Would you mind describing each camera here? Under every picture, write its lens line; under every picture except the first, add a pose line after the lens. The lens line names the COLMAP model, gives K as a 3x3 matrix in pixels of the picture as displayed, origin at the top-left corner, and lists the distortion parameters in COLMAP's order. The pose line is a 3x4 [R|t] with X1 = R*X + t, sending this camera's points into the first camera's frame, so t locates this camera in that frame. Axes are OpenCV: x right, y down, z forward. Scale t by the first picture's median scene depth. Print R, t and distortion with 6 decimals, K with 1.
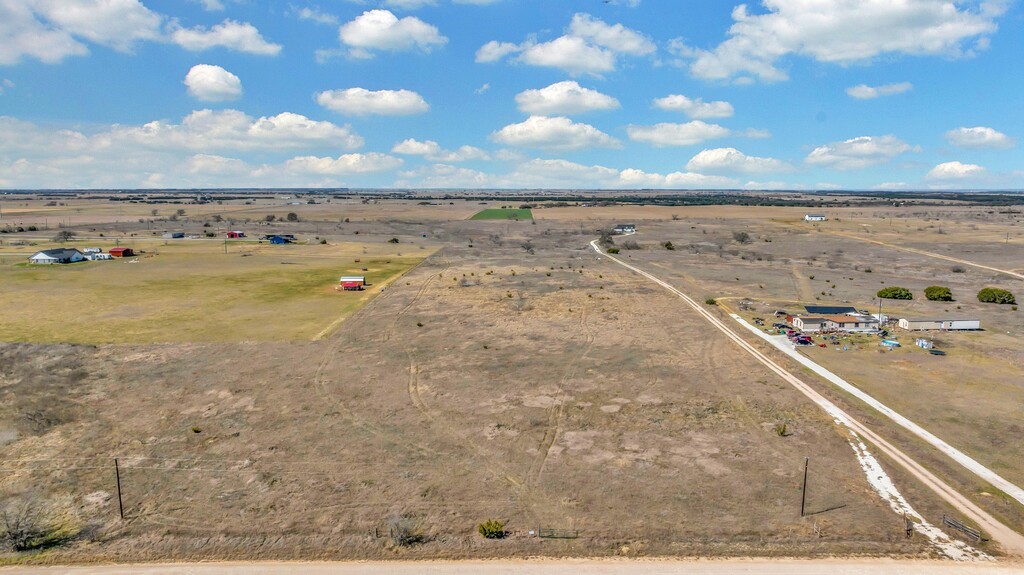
lens RADIAL K [[703.6, 0, 512.0], [0, 703.6, 284.4], [0, 0, 1]] dist [-0.033805, 0.027530]
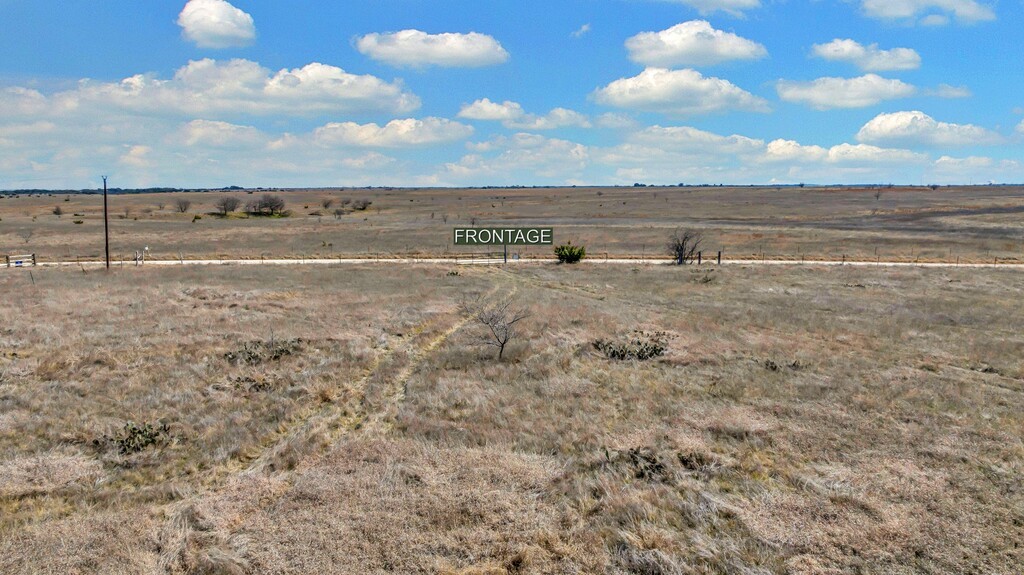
lens RADIAL K [[703.6, 0, 512.2], [0, 703.6, 285.8], [0, 0, 1]] dist [-0.033805, 0.027530]
pose [[0.991598, 0.002381, -0.129333, -0.018665], [-0.003275, 0.999972, -0.006703, -0.005703], [0.129314, 0.007070, 0.991579, 0.272636]]
